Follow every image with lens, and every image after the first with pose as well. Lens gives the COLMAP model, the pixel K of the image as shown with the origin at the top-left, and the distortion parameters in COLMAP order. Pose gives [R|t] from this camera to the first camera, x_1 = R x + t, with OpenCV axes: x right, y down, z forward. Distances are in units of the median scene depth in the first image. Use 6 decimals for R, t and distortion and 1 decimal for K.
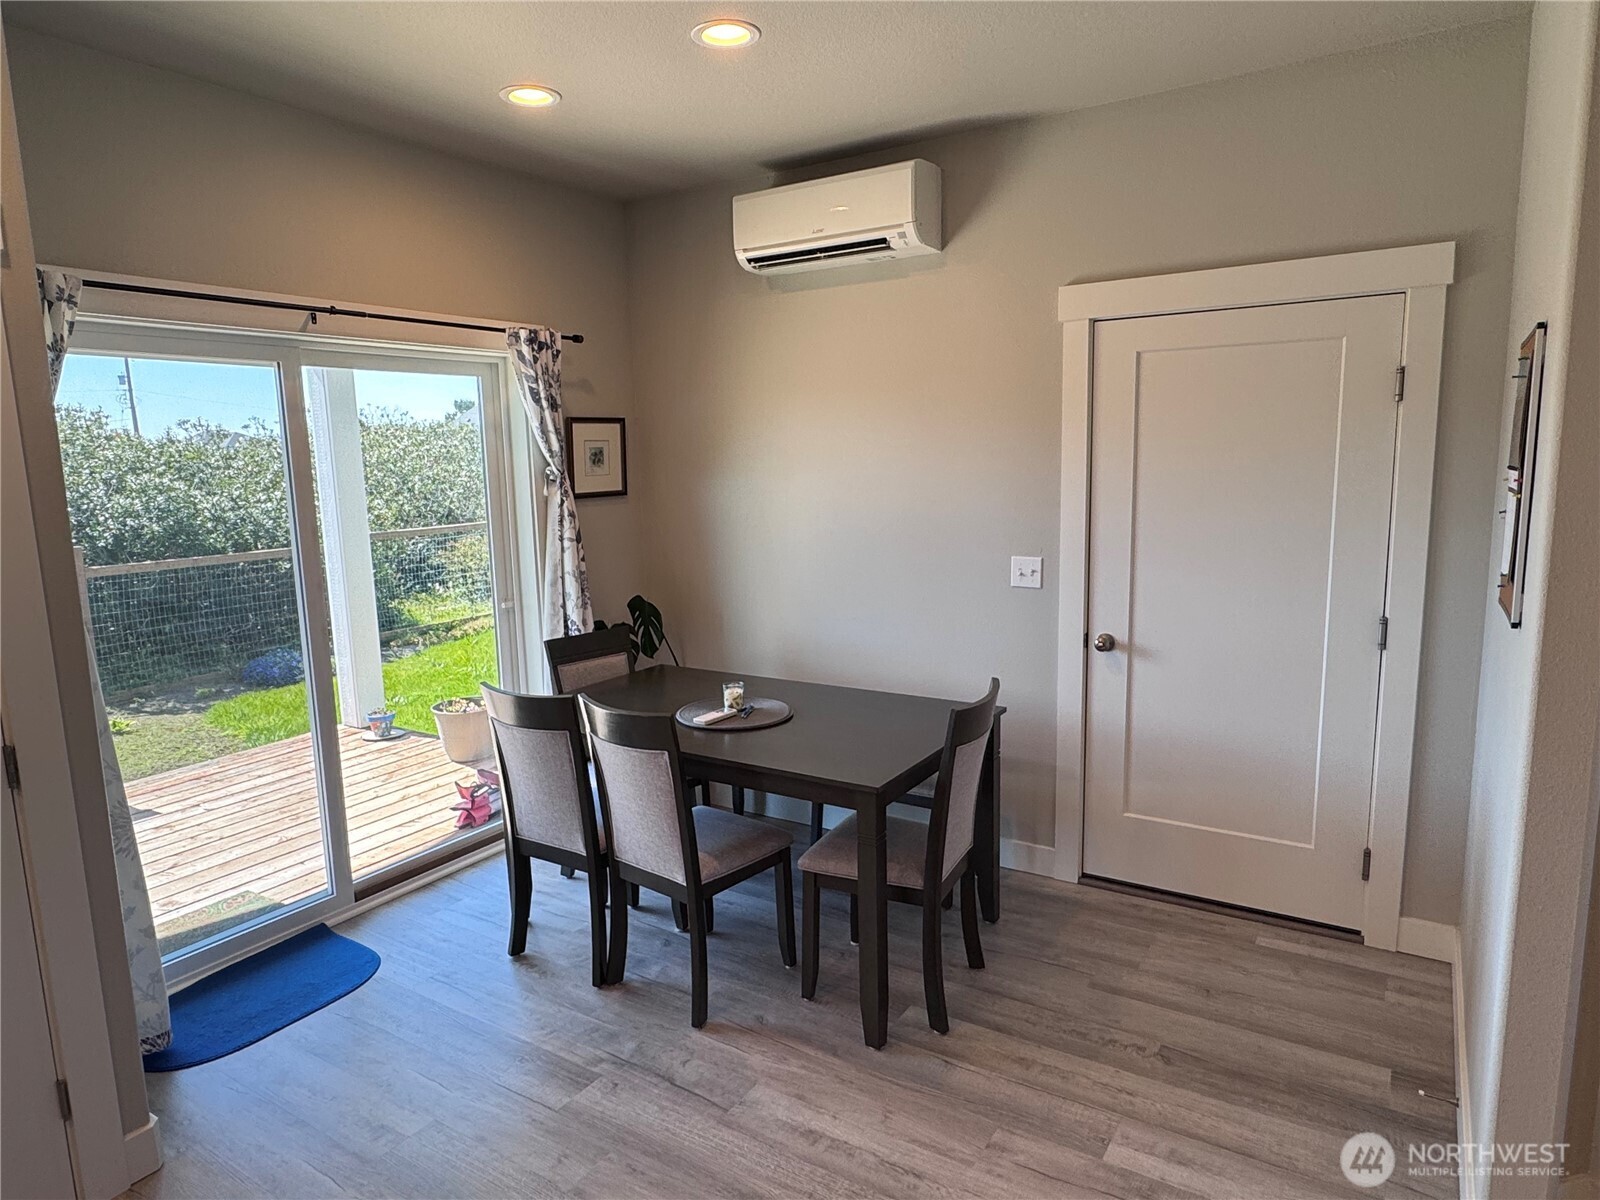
lens RADIAL K [[985.4, 0, 791.2], [0, 985.4, 603.2], [0, 0, 1]] dist [-0.001937, -0.001030]
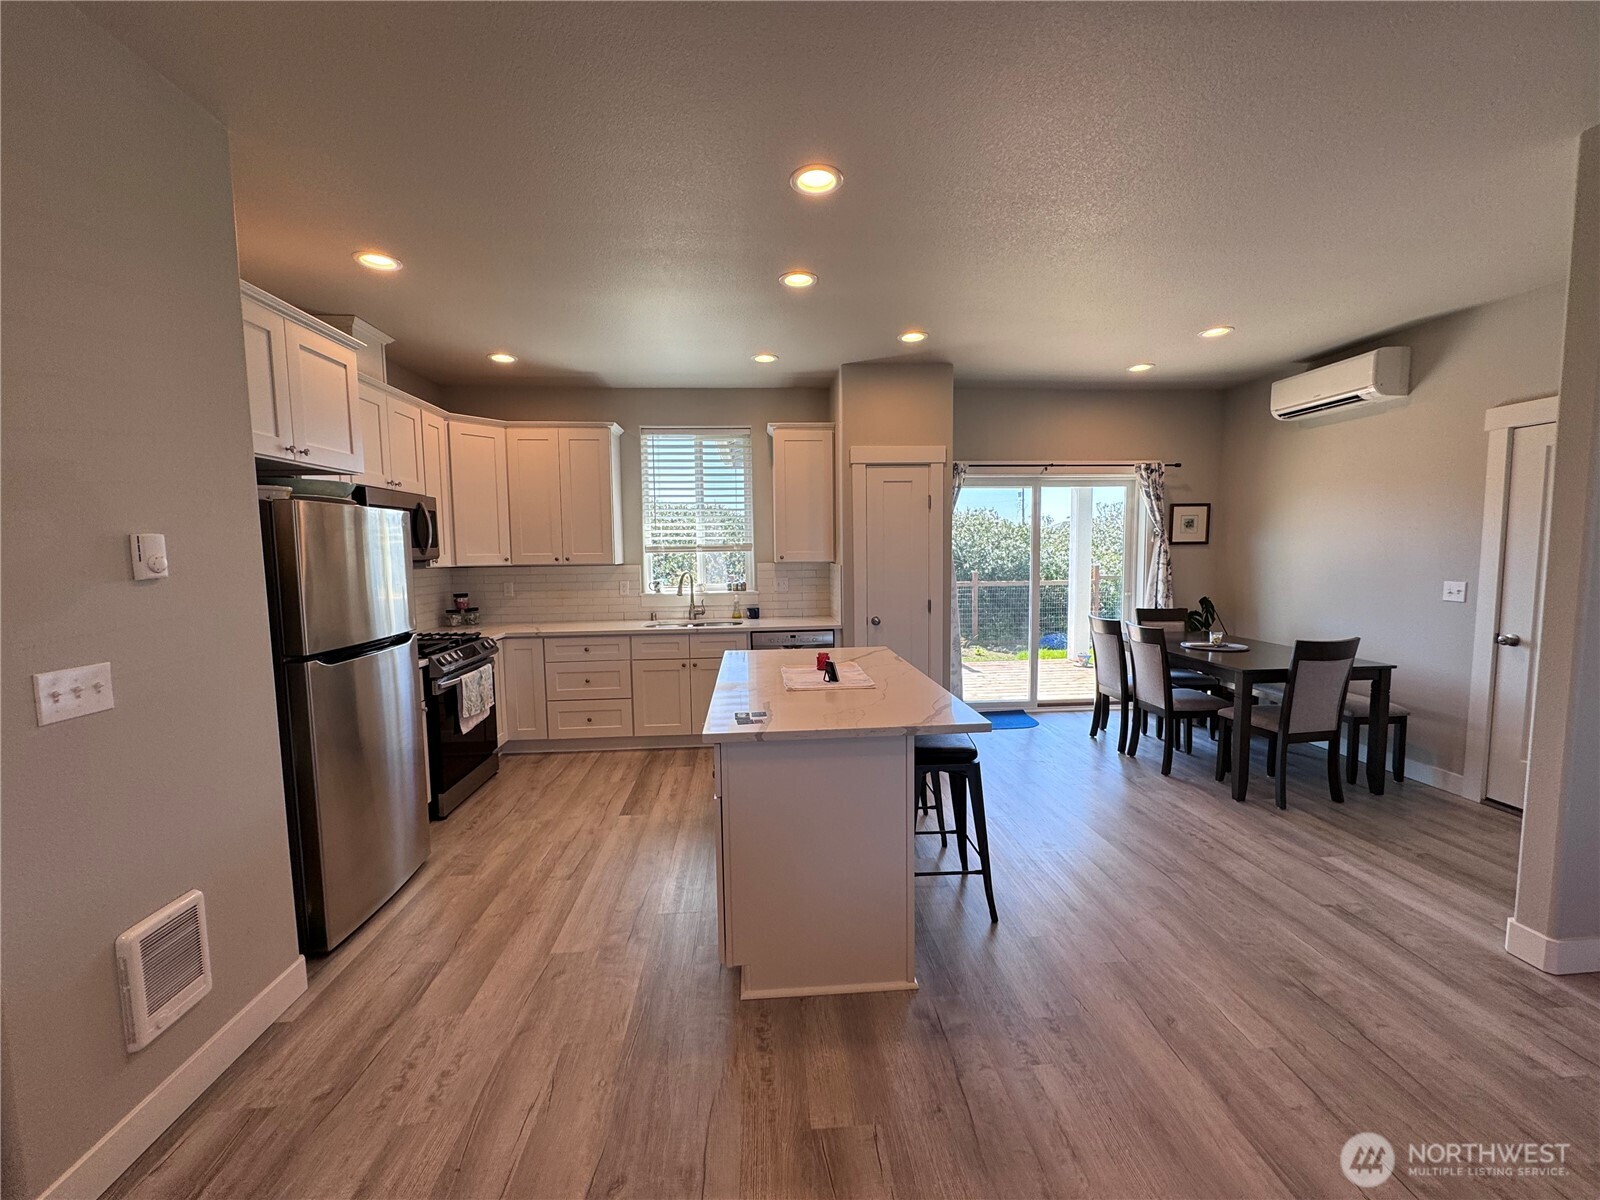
lens RADIAL K [[635.7, 0, 800.0], [0, 635.7, 600.0], [0, 0, 1]] dist [-0.000937, 0.000196]
pose [[0.605128, 0.082959, -0.791794, 0.393440], [-0.123184, 0.992335, 0.009827, 0.095430], [0.786541, 0.091590, 0.610709, -0.409105]]
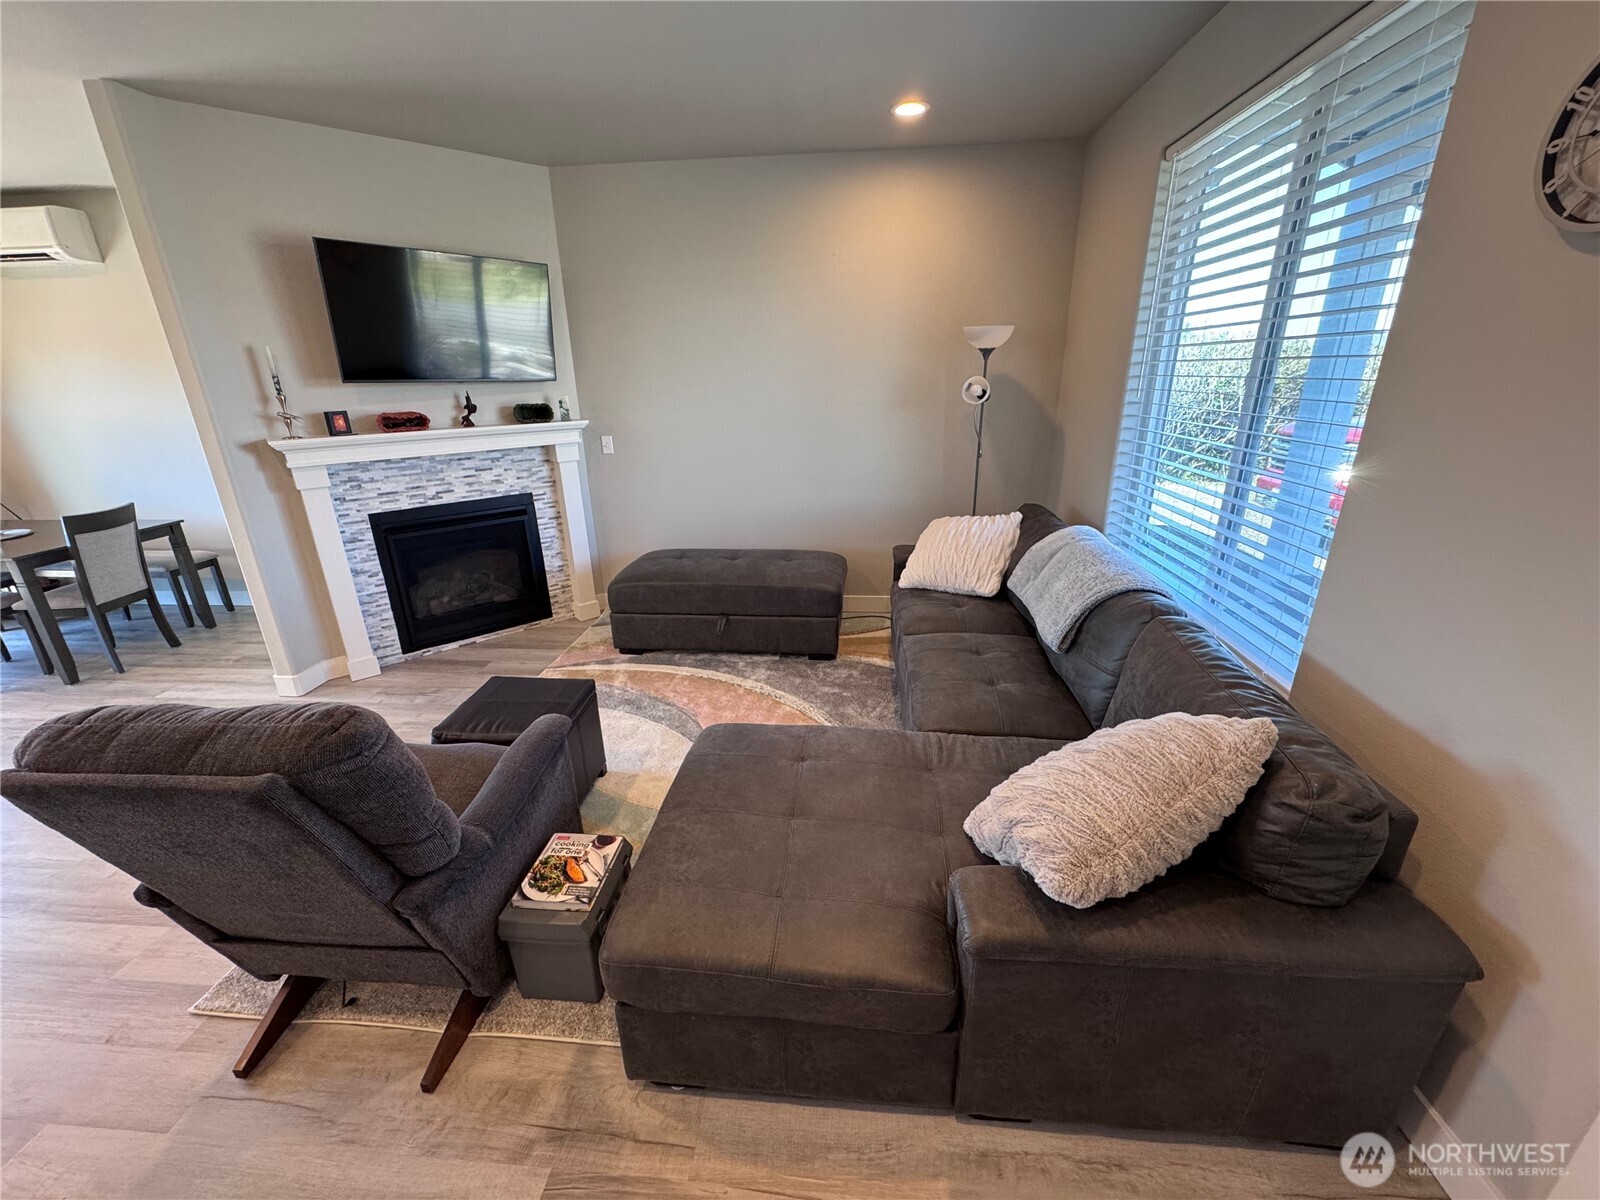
lens RADIAL K [[635.7, 0, 800.0], [0, 635.7, 600.0], [0, 0, 1]] dist [-0.000937, 0.000196]
pose [[0.880183, -0.152611, 0.449430, 0.617810], [0.068659, 0.977878, 0.197589, 0.084188], [-0.469642, -0.143057, 0.871190, -0.616341]]
